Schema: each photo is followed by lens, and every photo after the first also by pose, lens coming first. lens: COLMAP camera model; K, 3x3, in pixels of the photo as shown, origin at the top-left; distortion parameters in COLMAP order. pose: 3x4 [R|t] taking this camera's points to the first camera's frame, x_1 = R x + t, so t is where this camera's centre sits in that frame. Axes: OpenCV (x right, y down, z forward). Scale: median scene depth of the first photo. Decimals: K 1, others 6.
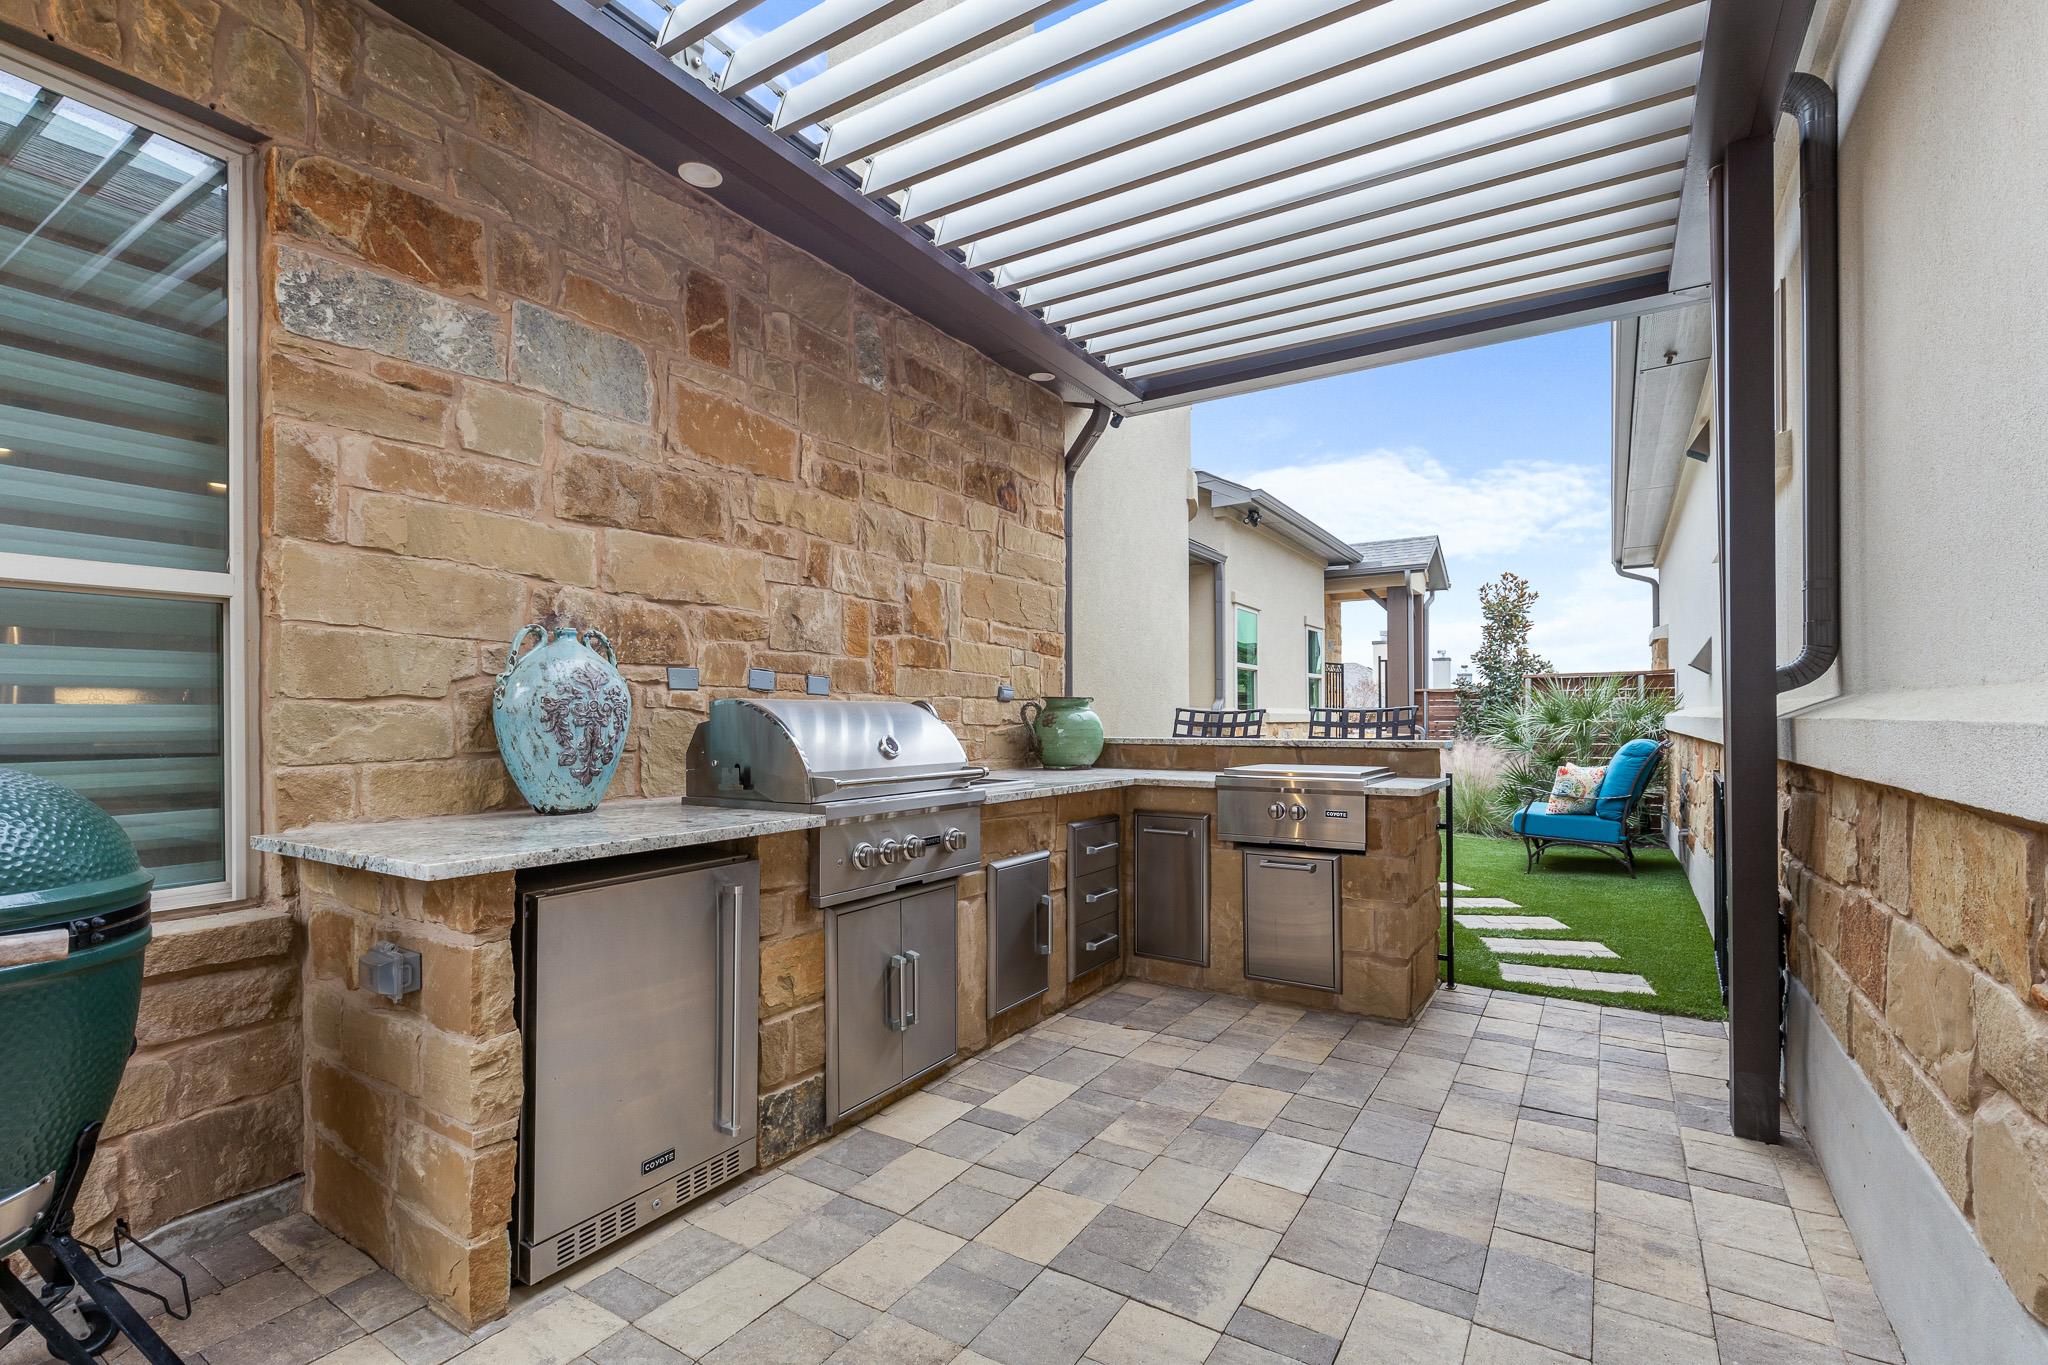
lens RADIAL K [[926.7, 0, 1021.0], [0, 926.7, 700.2], [0, 0, 1]] dist [0.003779, -0.000062]
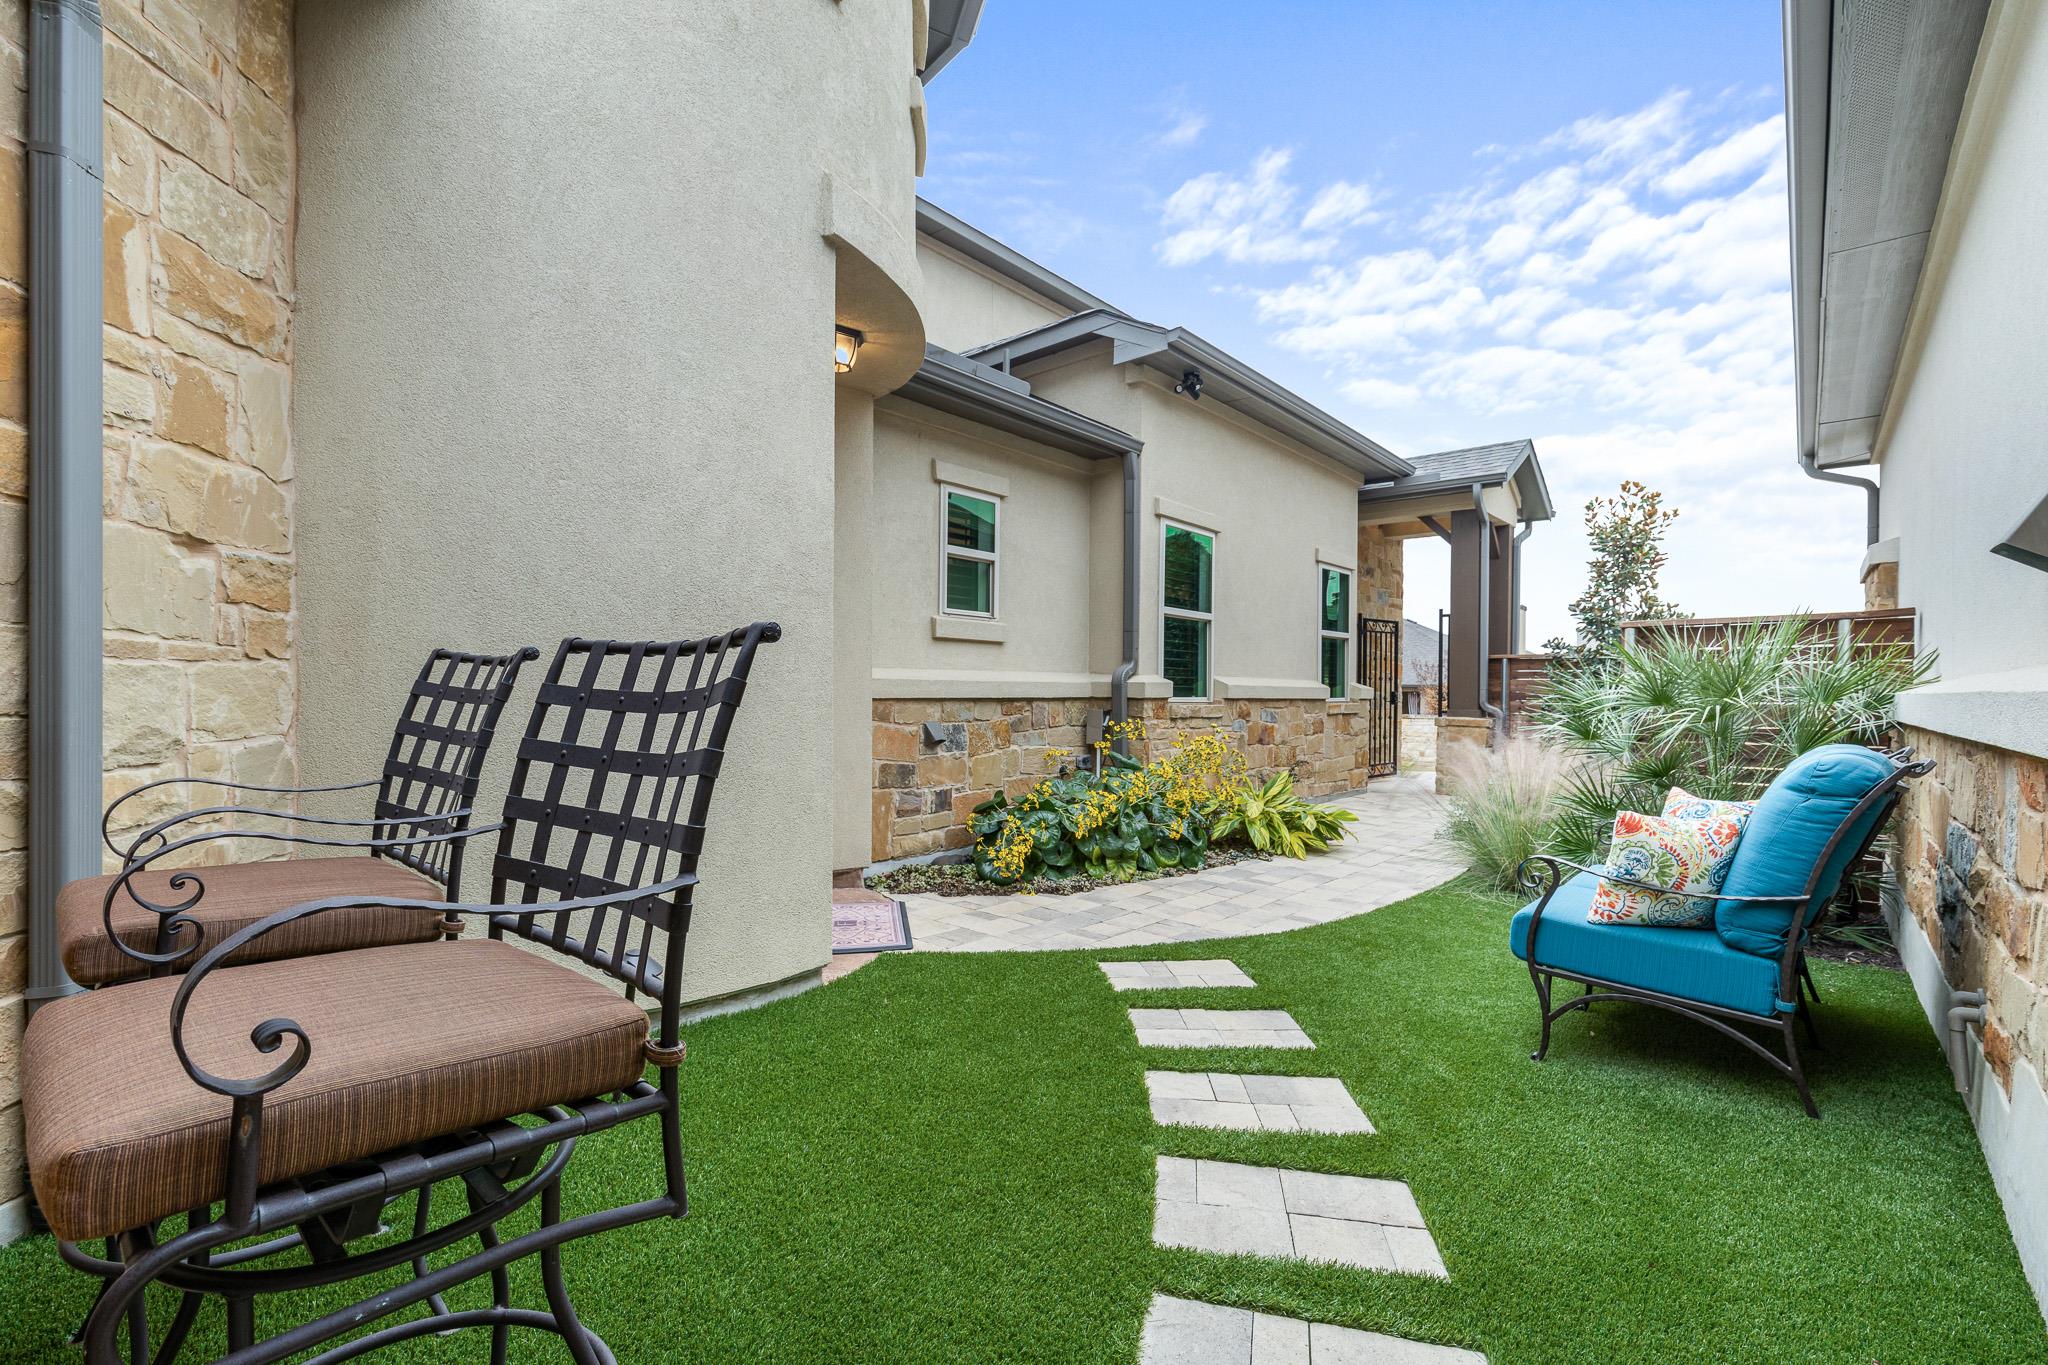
lens RADIAL K [[926.7, 0, 1023.4], [0, 926.7, 687.4], [0, 0, 1]] dist [0.003779, -0.000062]
pose [[0.991042, 0.012041, -0.133009, 0.224050], [-0.010108, 0.999833, 0.015197, 0.007697], [0.133170, -0.013716, 0.990998, 0.335651]]
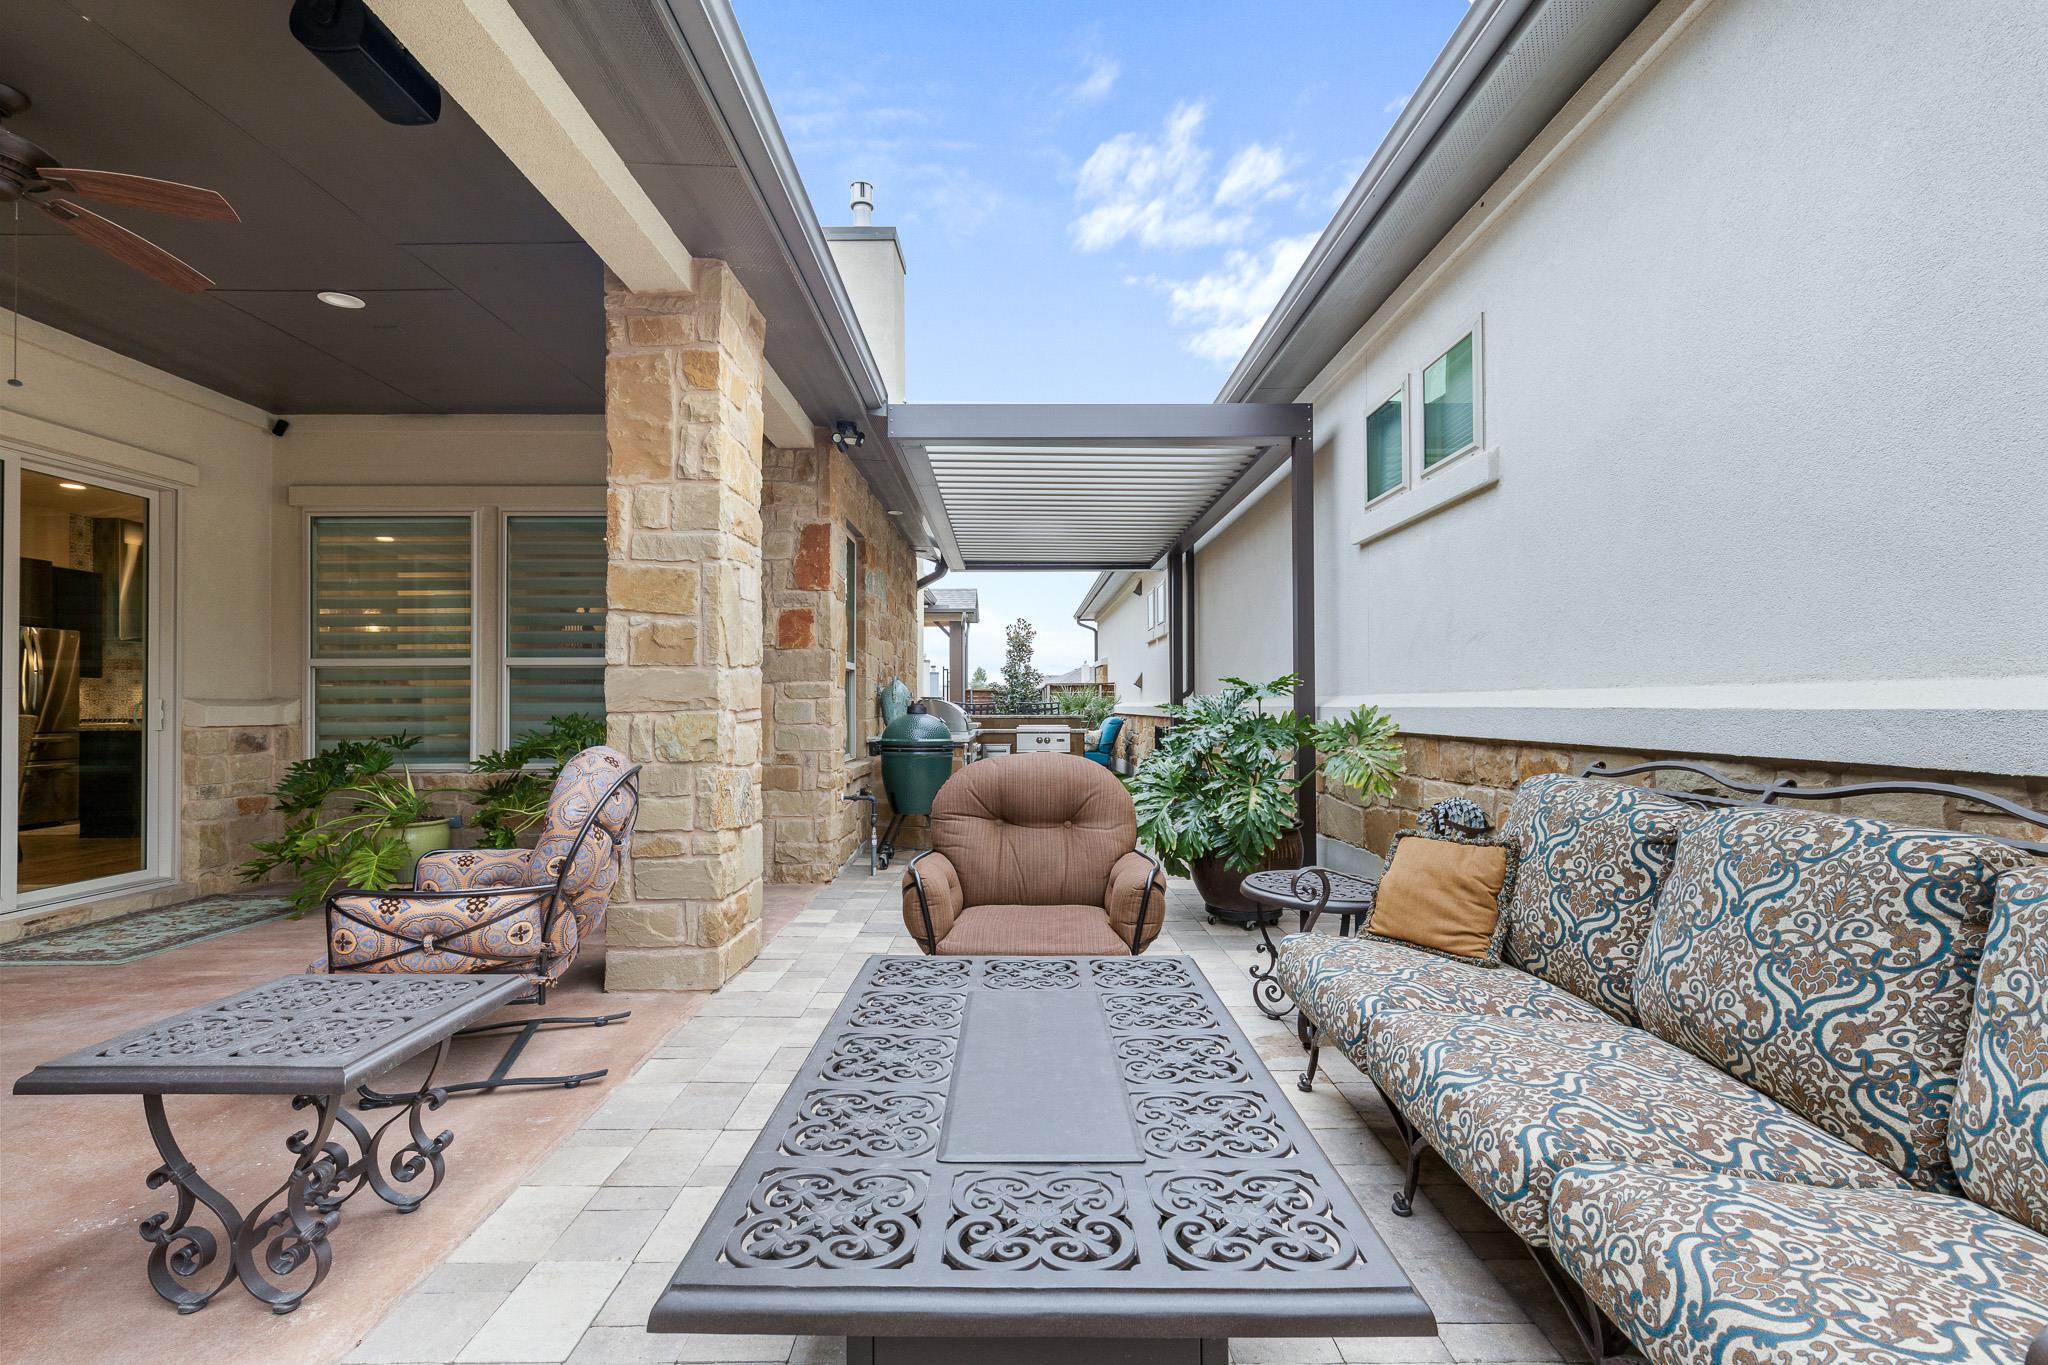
lens RADIAL K [[926.7, 0, 1018.1], [0, 926.7, 693.4], [0, 0, 1]] dist [0.003779, -0.000062]
pose [[0.841633, 0.013502, 0.539881, -0.439077], [-0.014020, 0.999897, -0.003150, -0.001046], [-0.539868, -0.004919, 0.841736, -0.450683]]
